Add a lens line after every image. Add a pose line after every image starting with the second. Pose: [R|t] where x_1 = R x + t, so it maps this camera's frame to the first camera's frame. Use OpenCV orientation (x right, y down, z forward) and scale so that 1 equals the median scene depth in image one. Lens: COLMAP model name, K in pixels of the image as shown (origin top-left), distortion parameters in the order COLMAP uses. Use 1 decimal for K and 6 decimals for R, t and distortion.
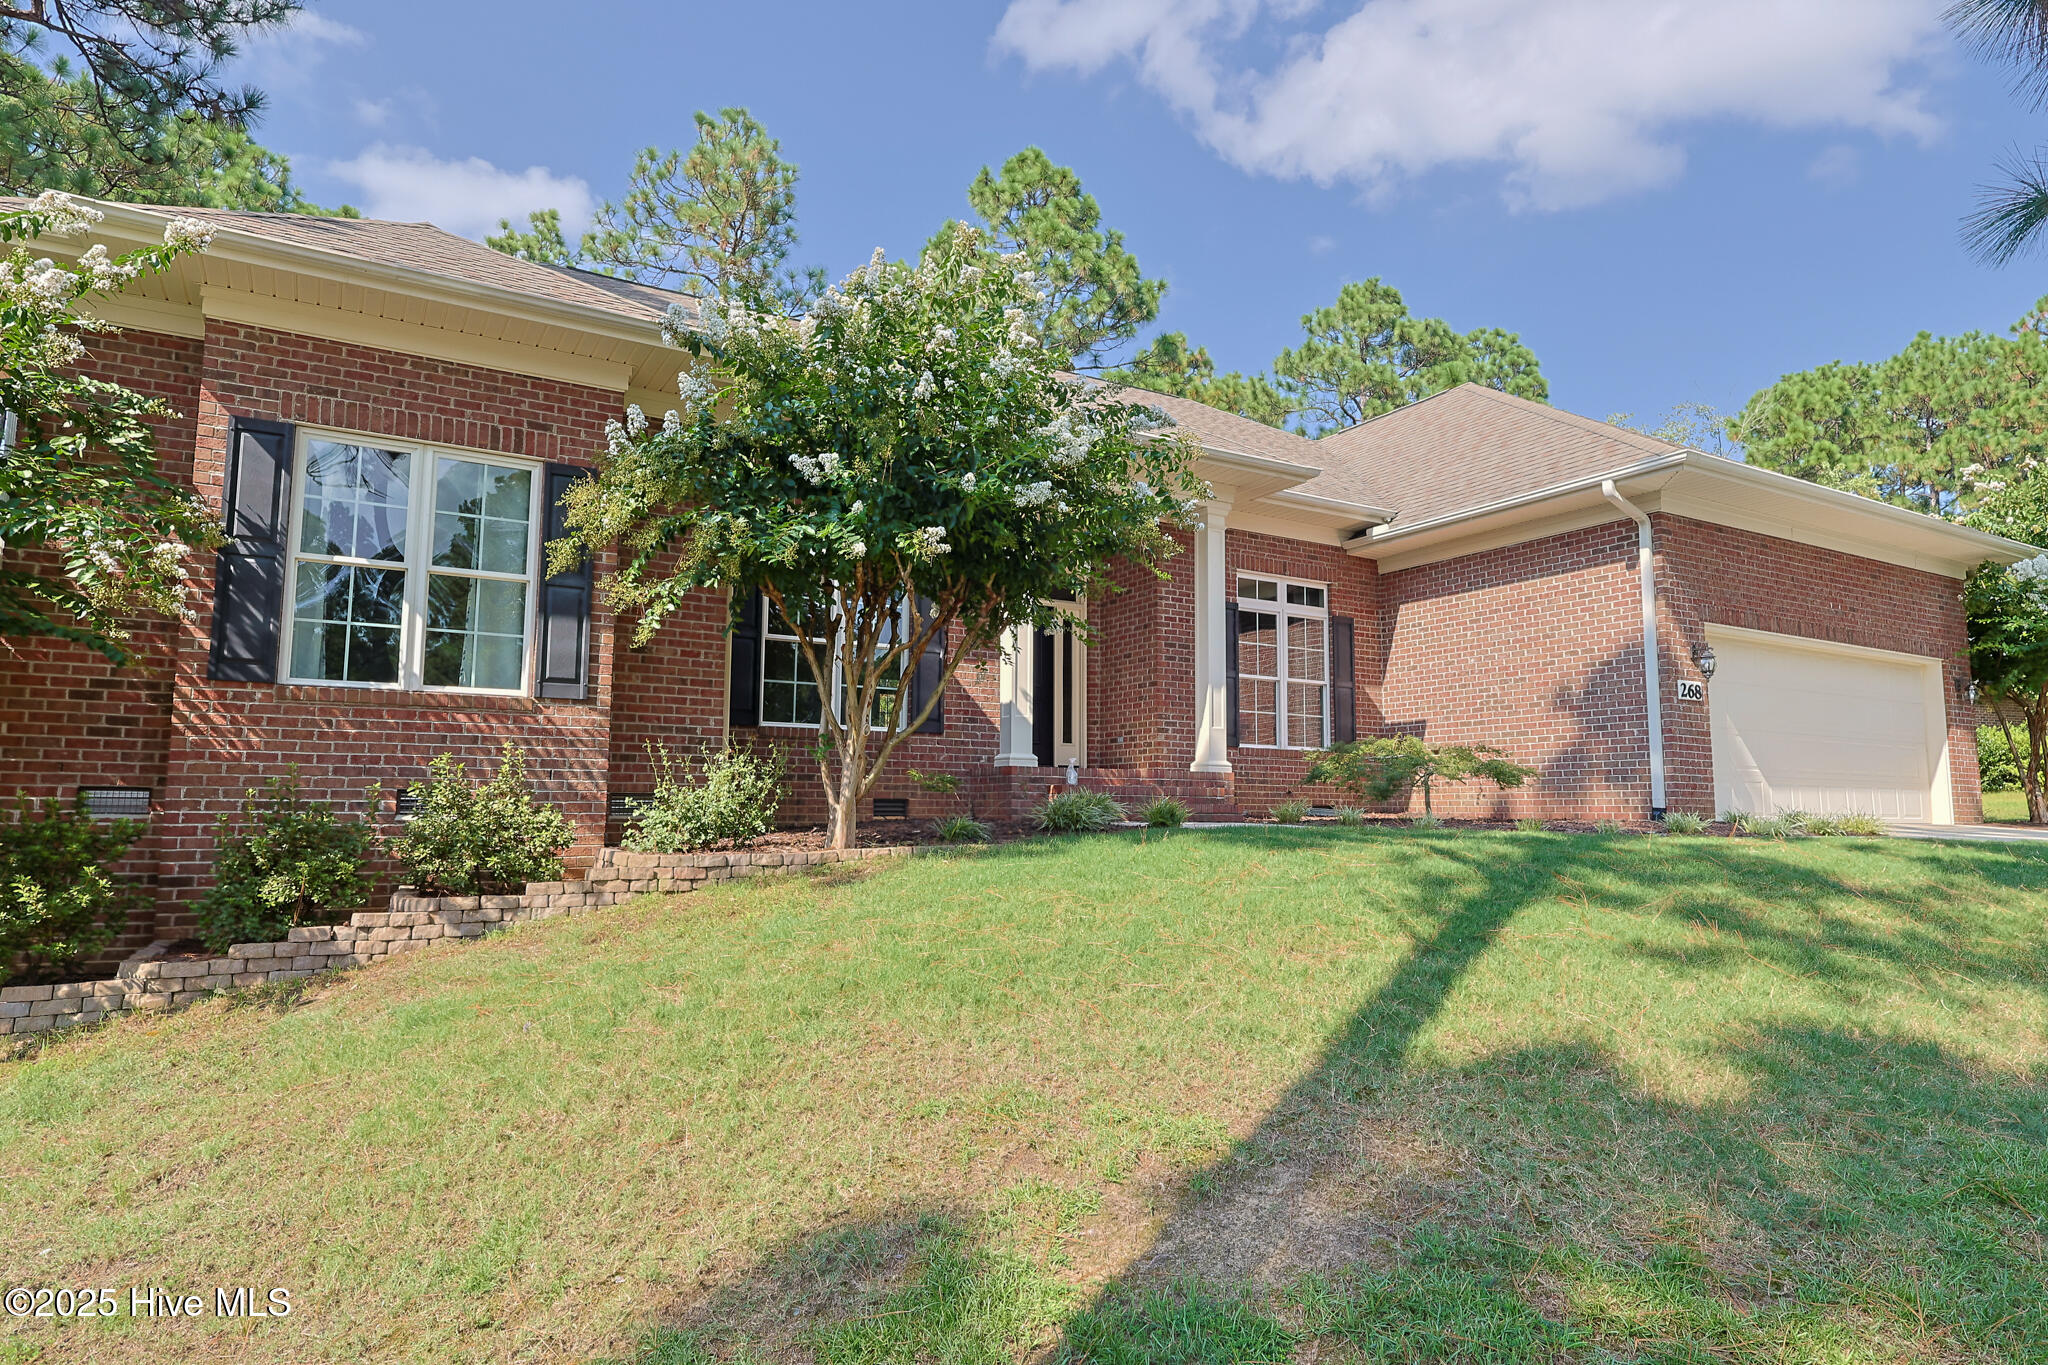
lens RADIAL K [[1181.5, 0, 1018.5], [0, 1181.5, 674.7], [0, 0, 1]] dist [0.000313, -0.001087]
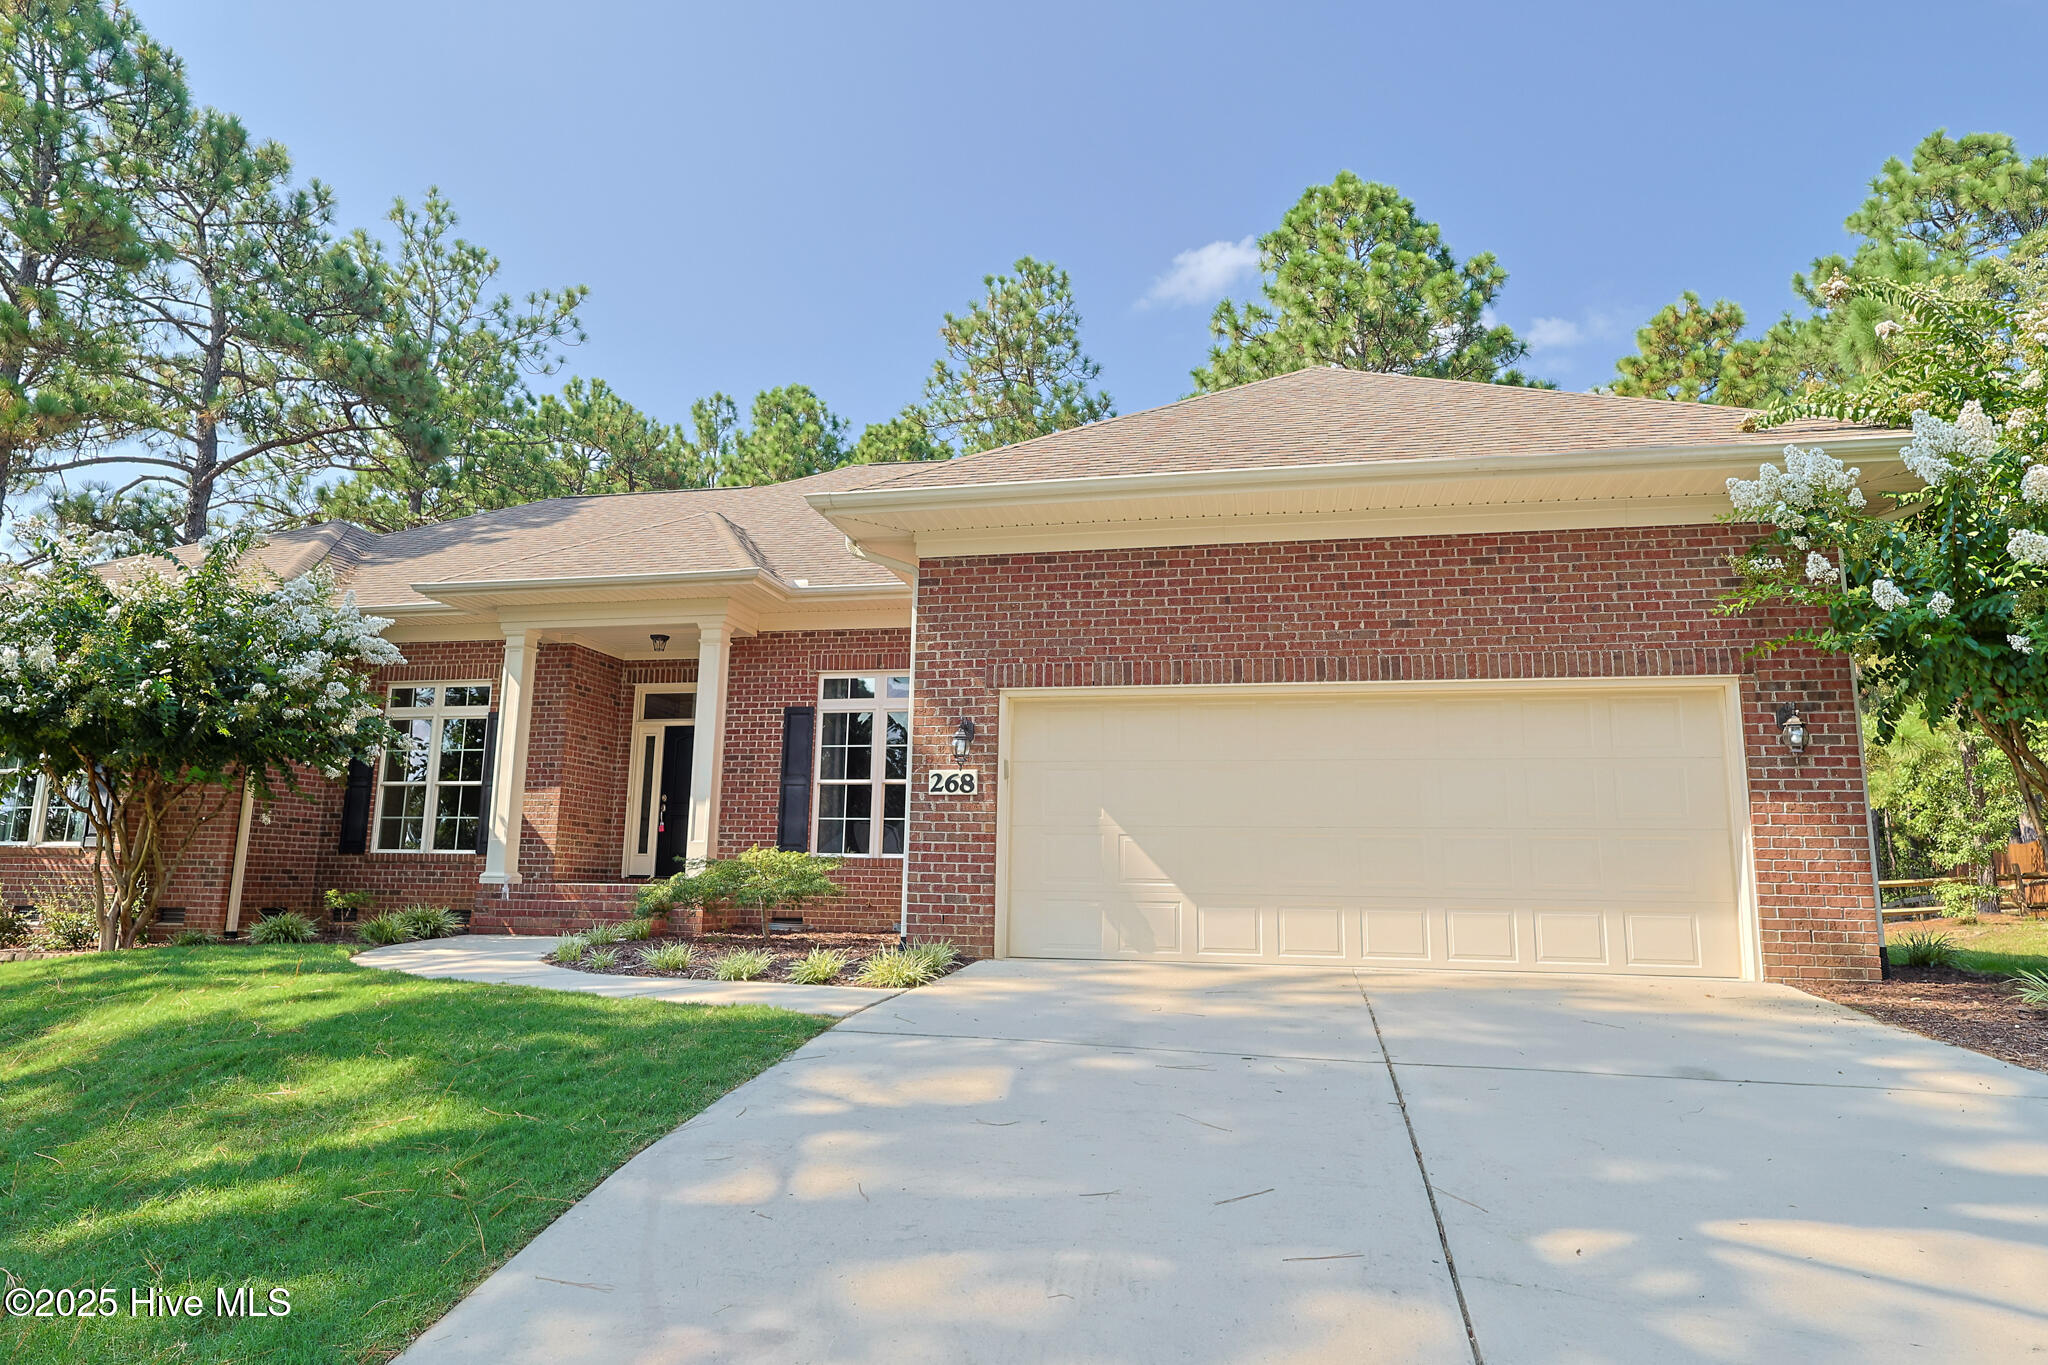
lens RADIAL K [[1181.5, 0, 1010.1], [0, 1181.5, 694.5], [0, 0, 1]] dist [0.000313, -0.001087]
pose [[0.743238, -0.103913, -0.660908, 0.897160], [0.069875, 0.994518, -0.077786, 0.015122], [0.665368, 0.011633, 0.746425, 0.366093]]
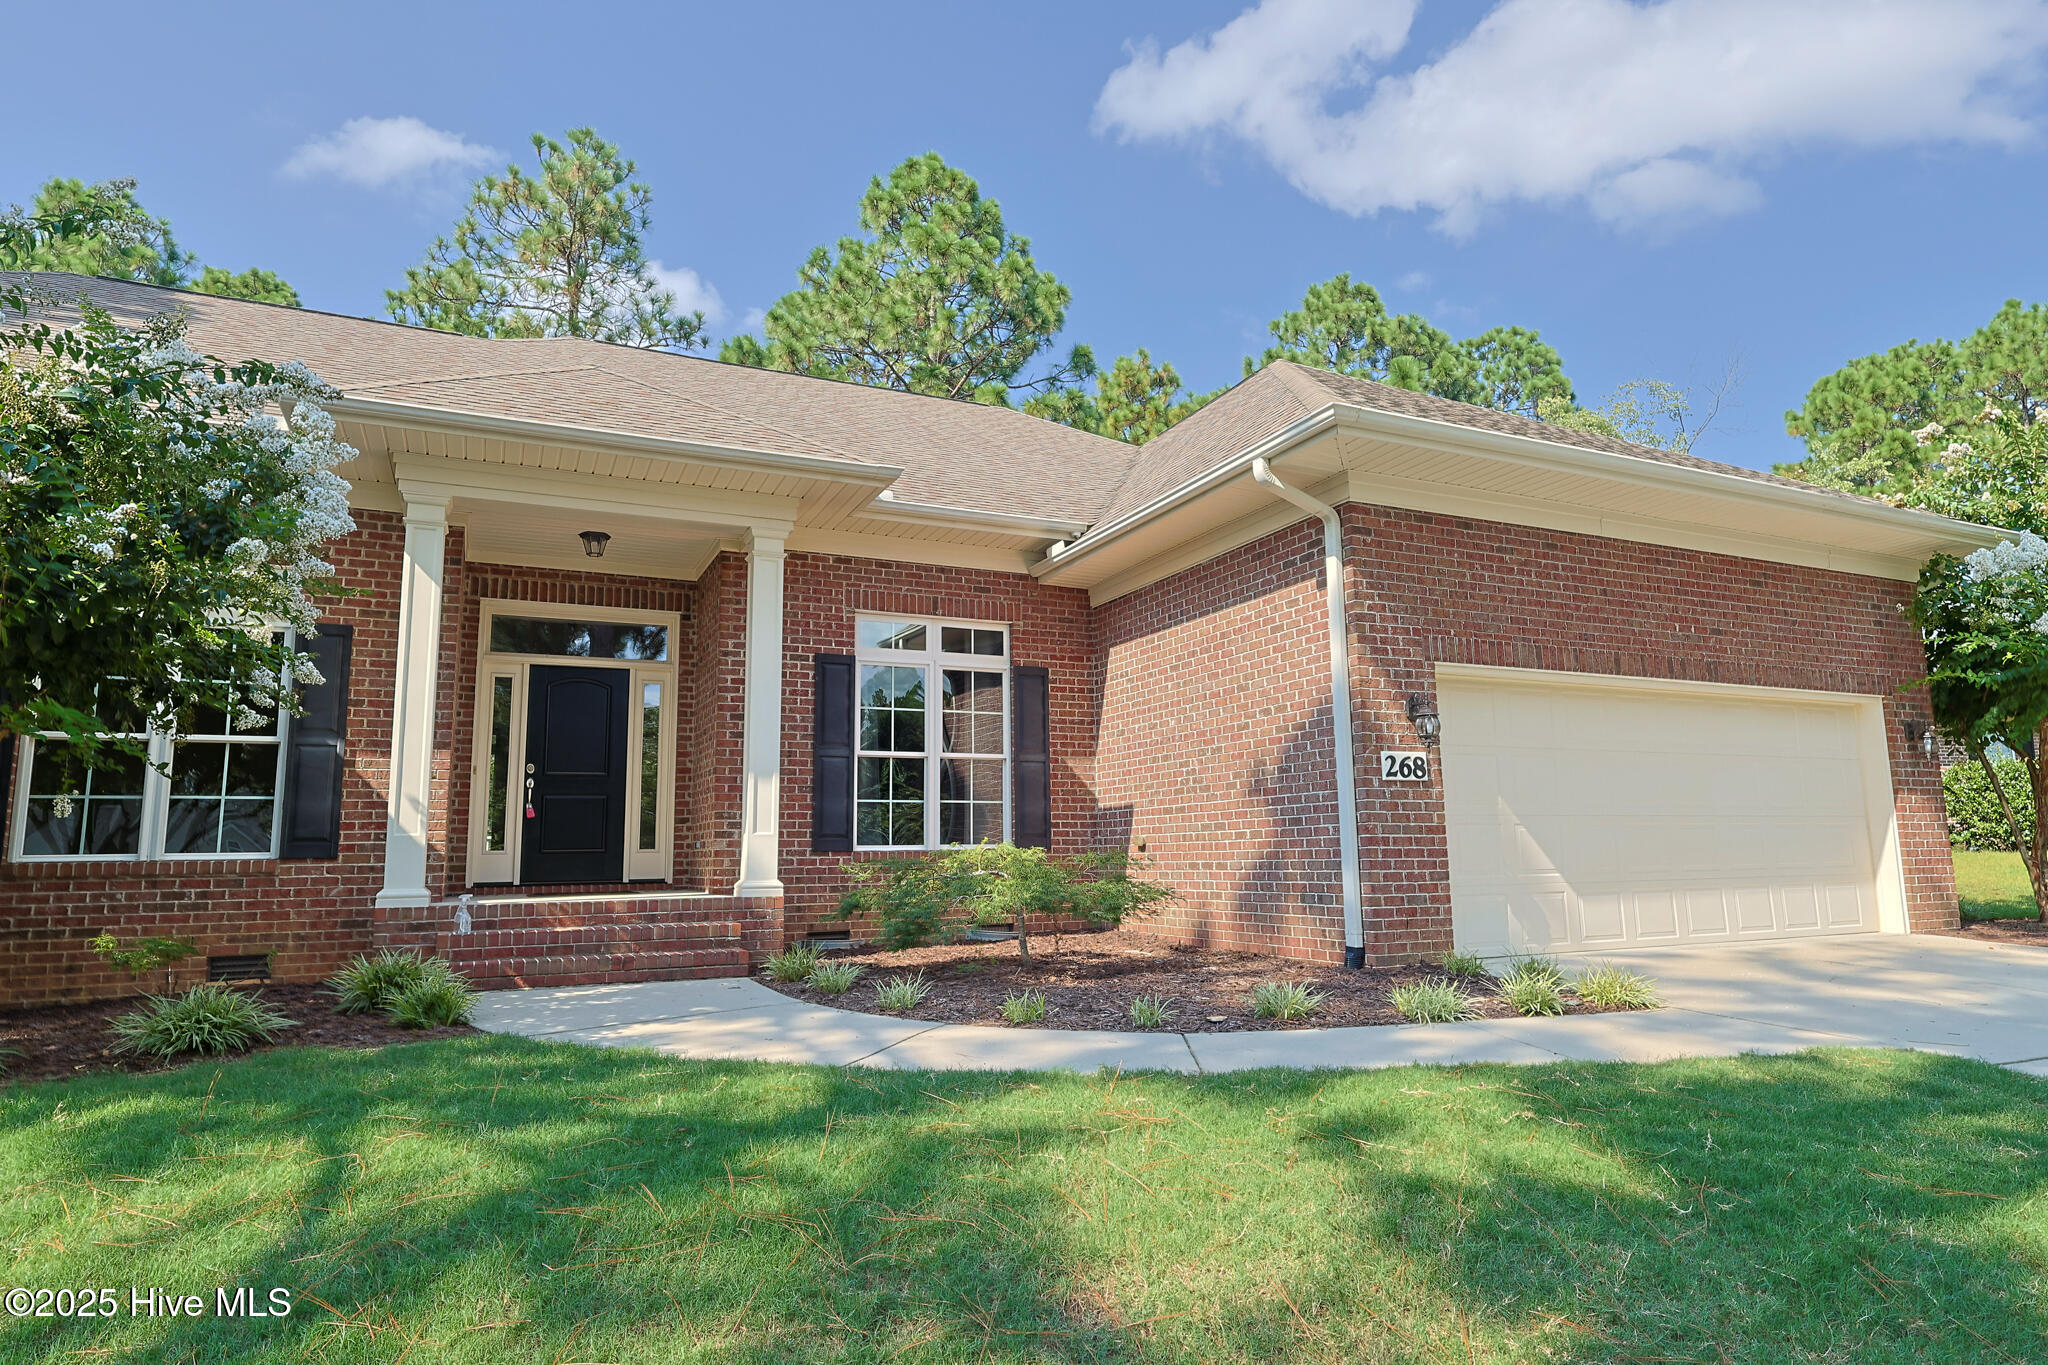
lens RADIAL K [[1181.5, 0, 1015.9], [0, 1181.5, 677.5], [0, 0, 1]] dist [0.000313, -0.001087]
pose [[0.995730, -0.035956, -0.085027, 0.330682], [0.033100, 0.998847, -0.034760, -0.016800], [0.086178, 0.031797, 0.995772, 0.255874]]
